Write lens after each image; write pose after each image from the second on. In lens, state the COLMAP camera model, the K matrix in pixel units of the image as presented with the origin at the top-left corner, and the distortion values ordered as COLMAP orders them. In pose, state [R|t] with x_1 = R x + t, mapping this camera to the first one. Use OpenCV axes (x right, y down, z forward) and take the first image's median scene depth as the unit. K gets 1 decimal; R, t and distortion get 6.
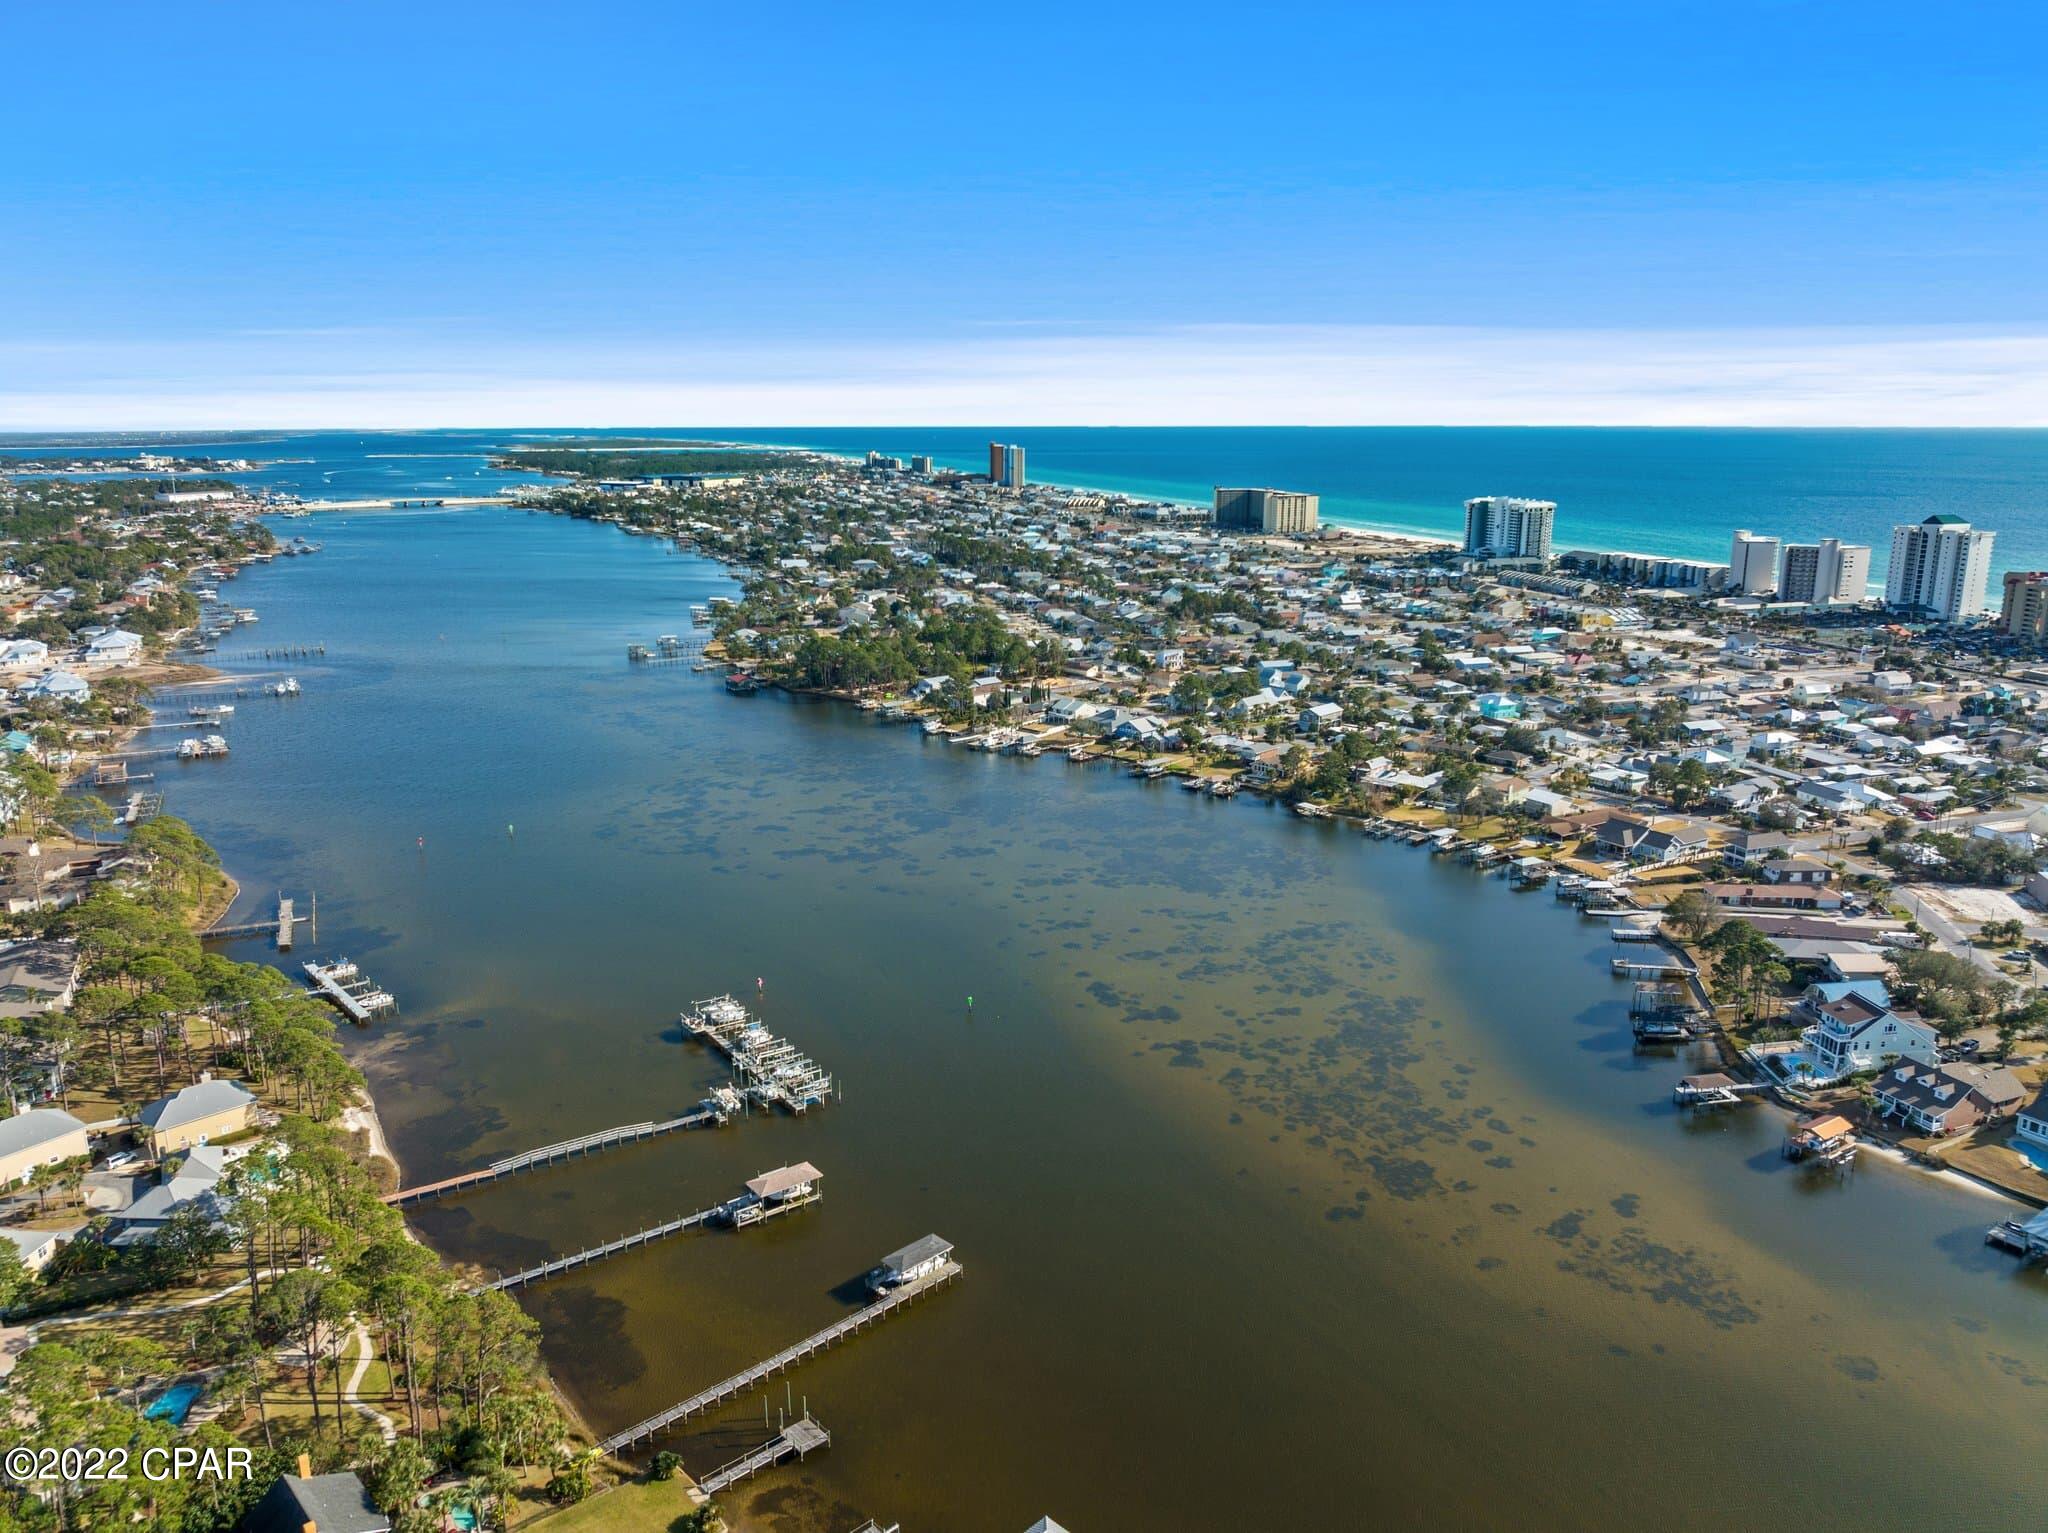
lens RADIAL K [[1411.8, 0, 1052.0], [0, 1411.8, 721.2], [0, 0, 1]] dist [-0.054311, -0.002348]
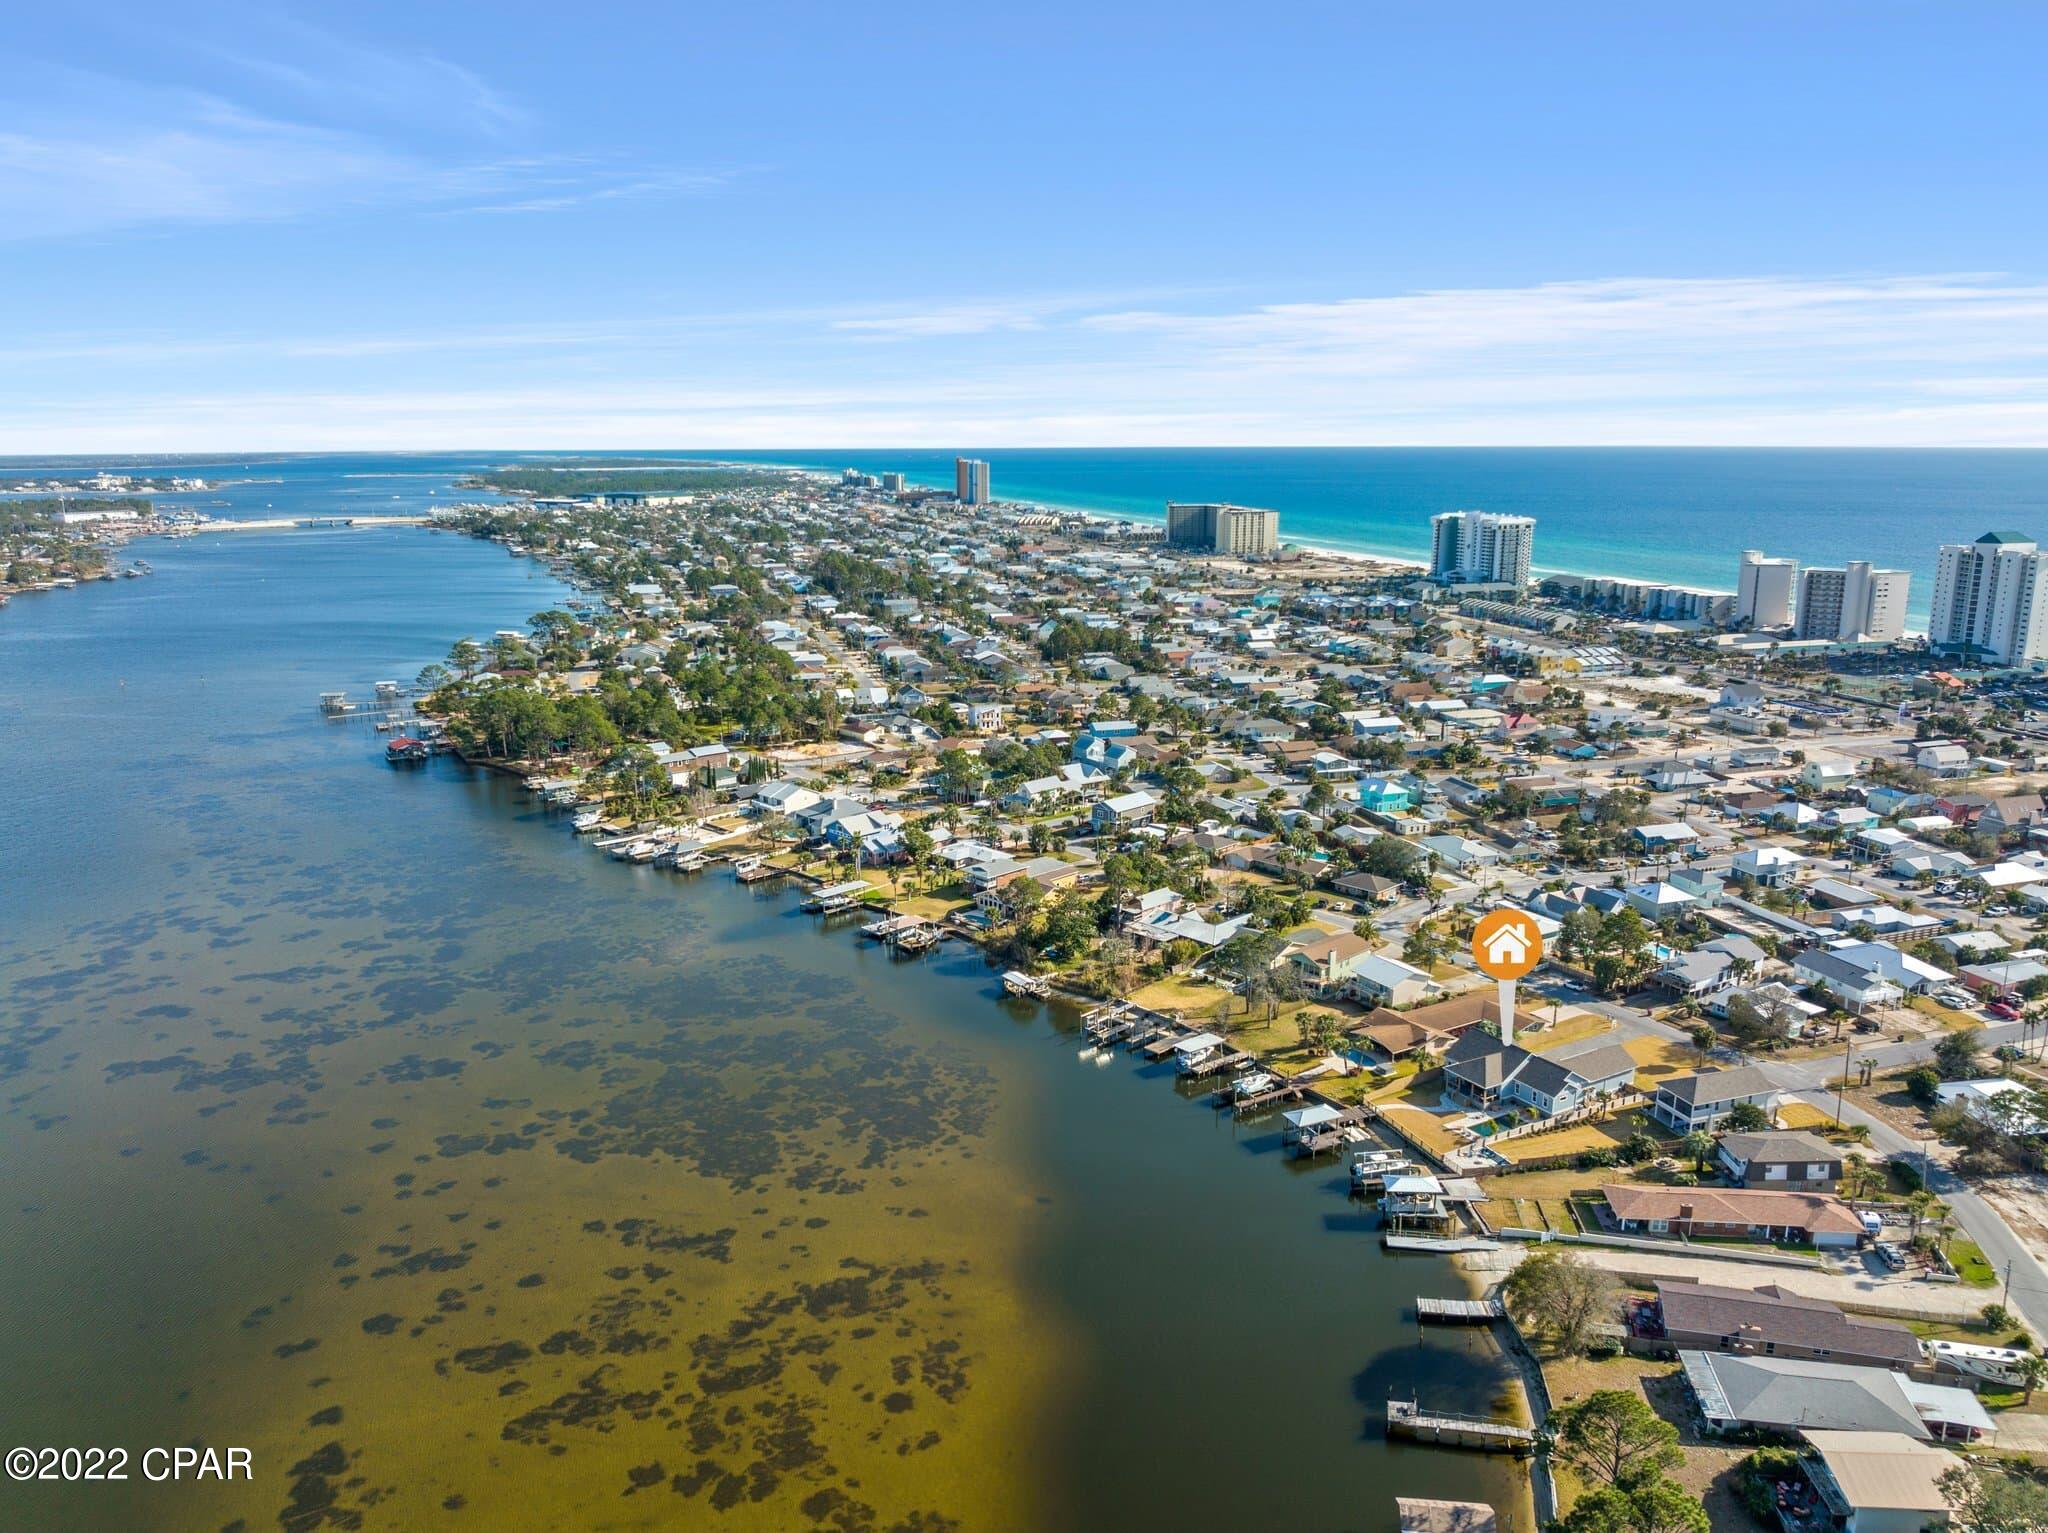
lens RADIAL K [[1440.7, 0, 1024.0], [0, 1440.7, 766.5], [0, 0, 1]] dist [-0.060088, 0.004461]
pose [[0.999680, 0.004094, -0.024966, 0.126485], [-0.003761, 0.999903, 0.013388, -0.028096], [0.025018, -0.013290, 0.999599, 0.219771]]
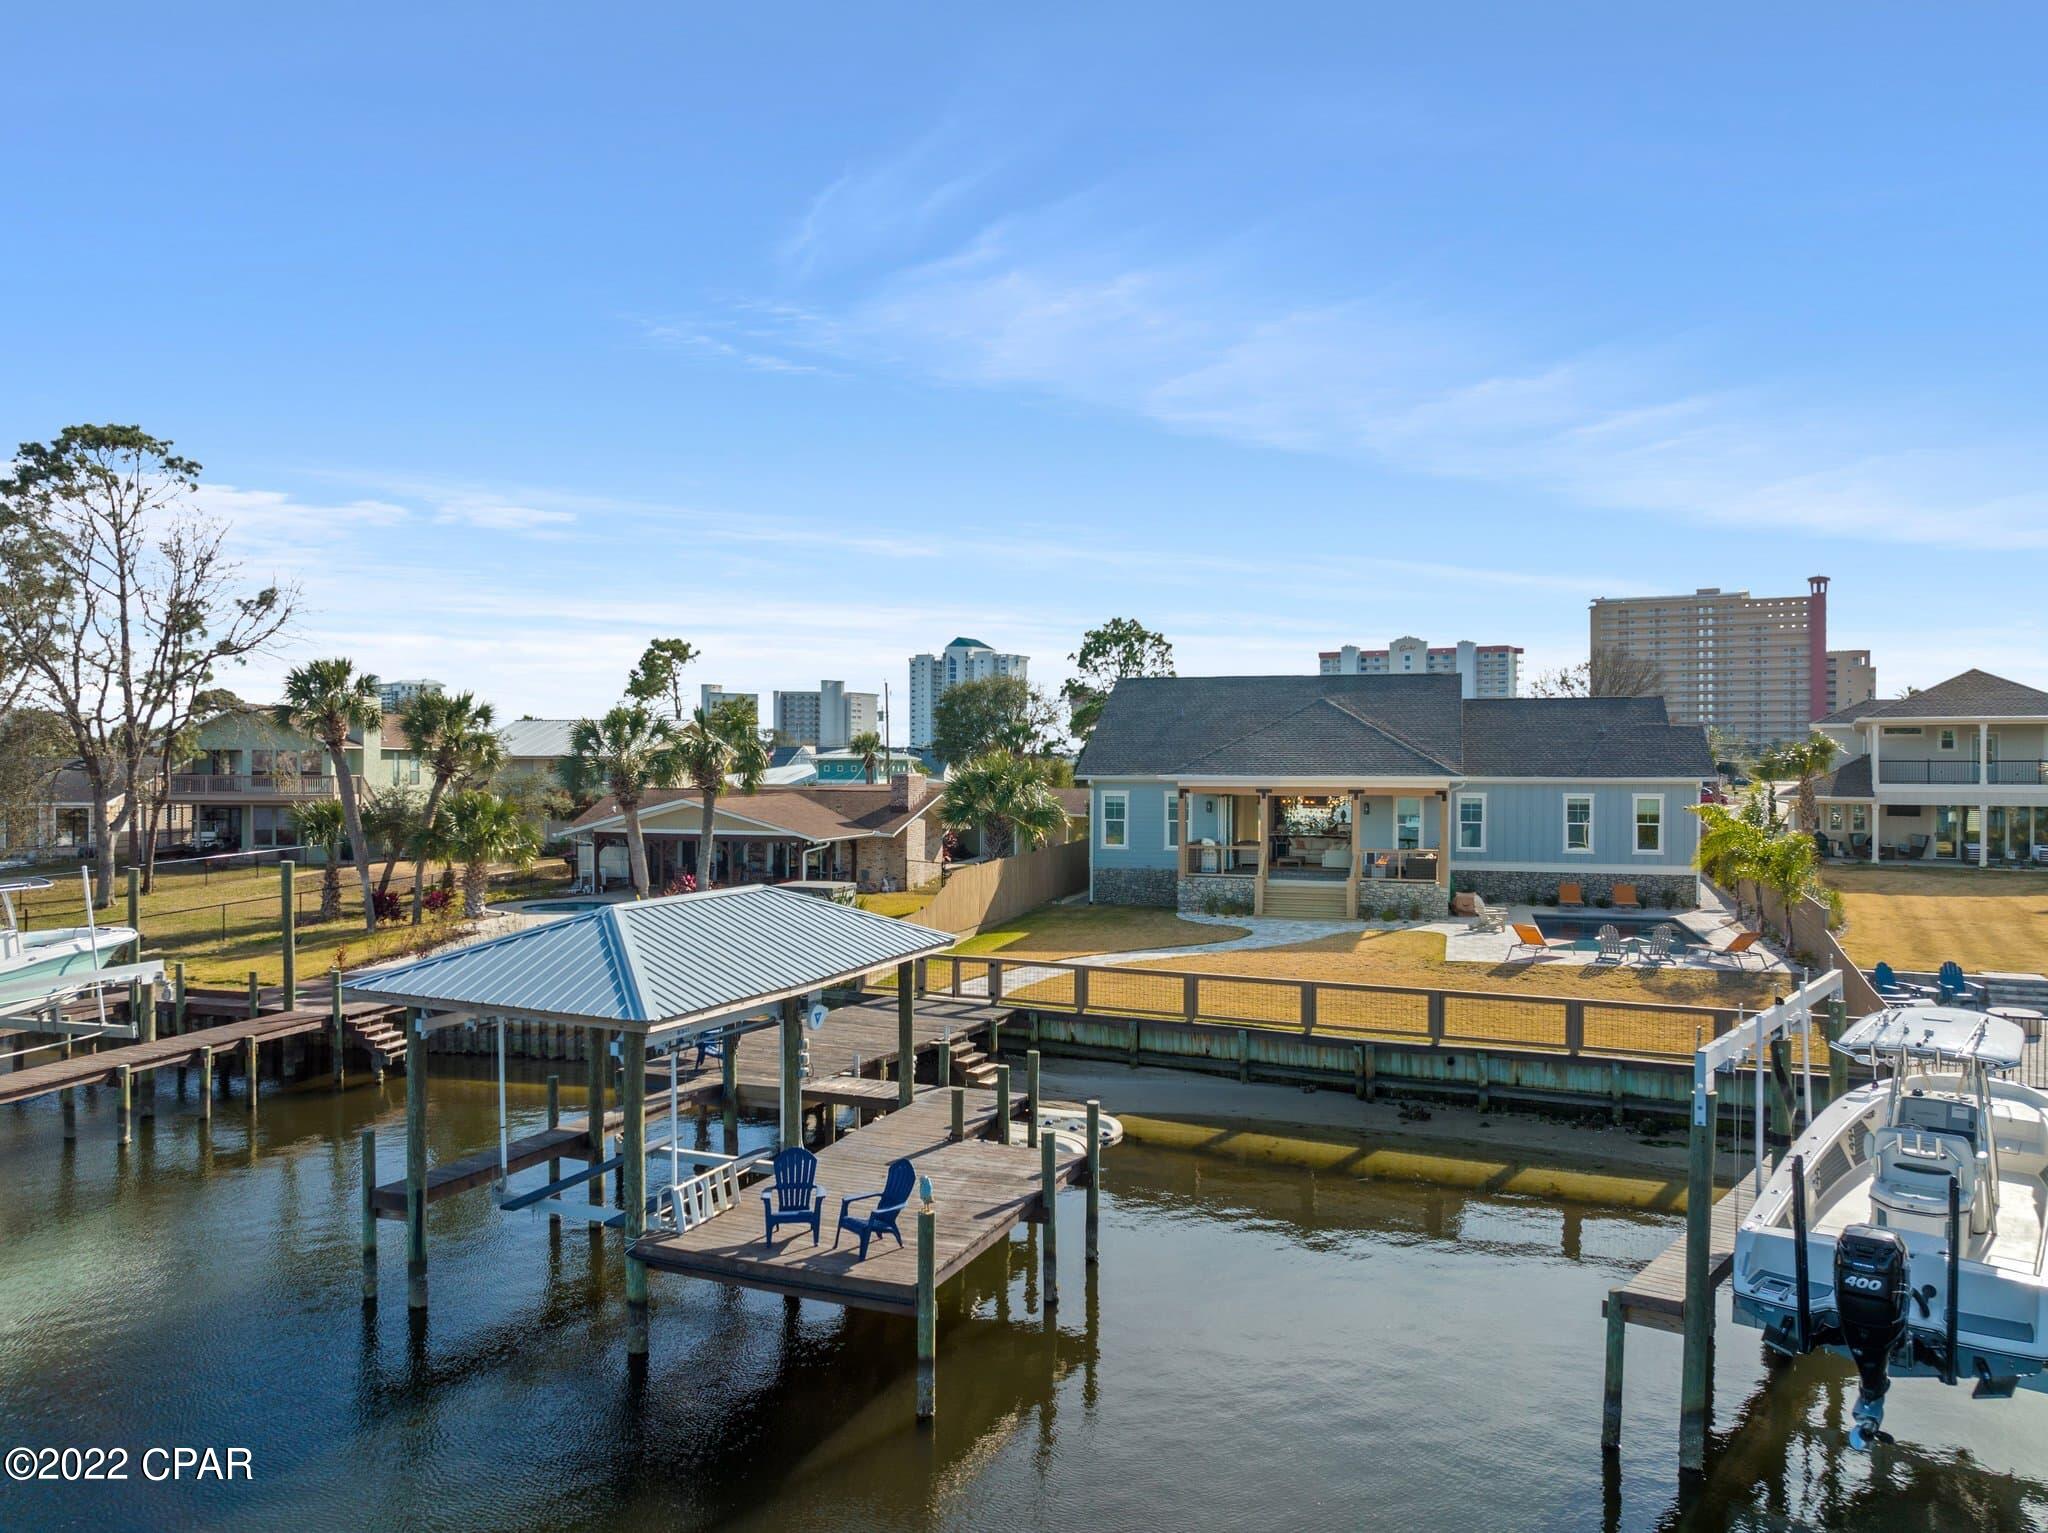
lens RADIAL K [[1423.1, 0, 1024.0], [0, 1423.1, 766.5], [0, 0, 1]] dist [-0.037196, 0.002473]
pose [[0.741988, 0.004894, 0.670395, 0.168863], [0.128852, 0.980289, -0.149768, 0.055428], [-0.657914, 0.197508, 0.726732, 0.514507]]
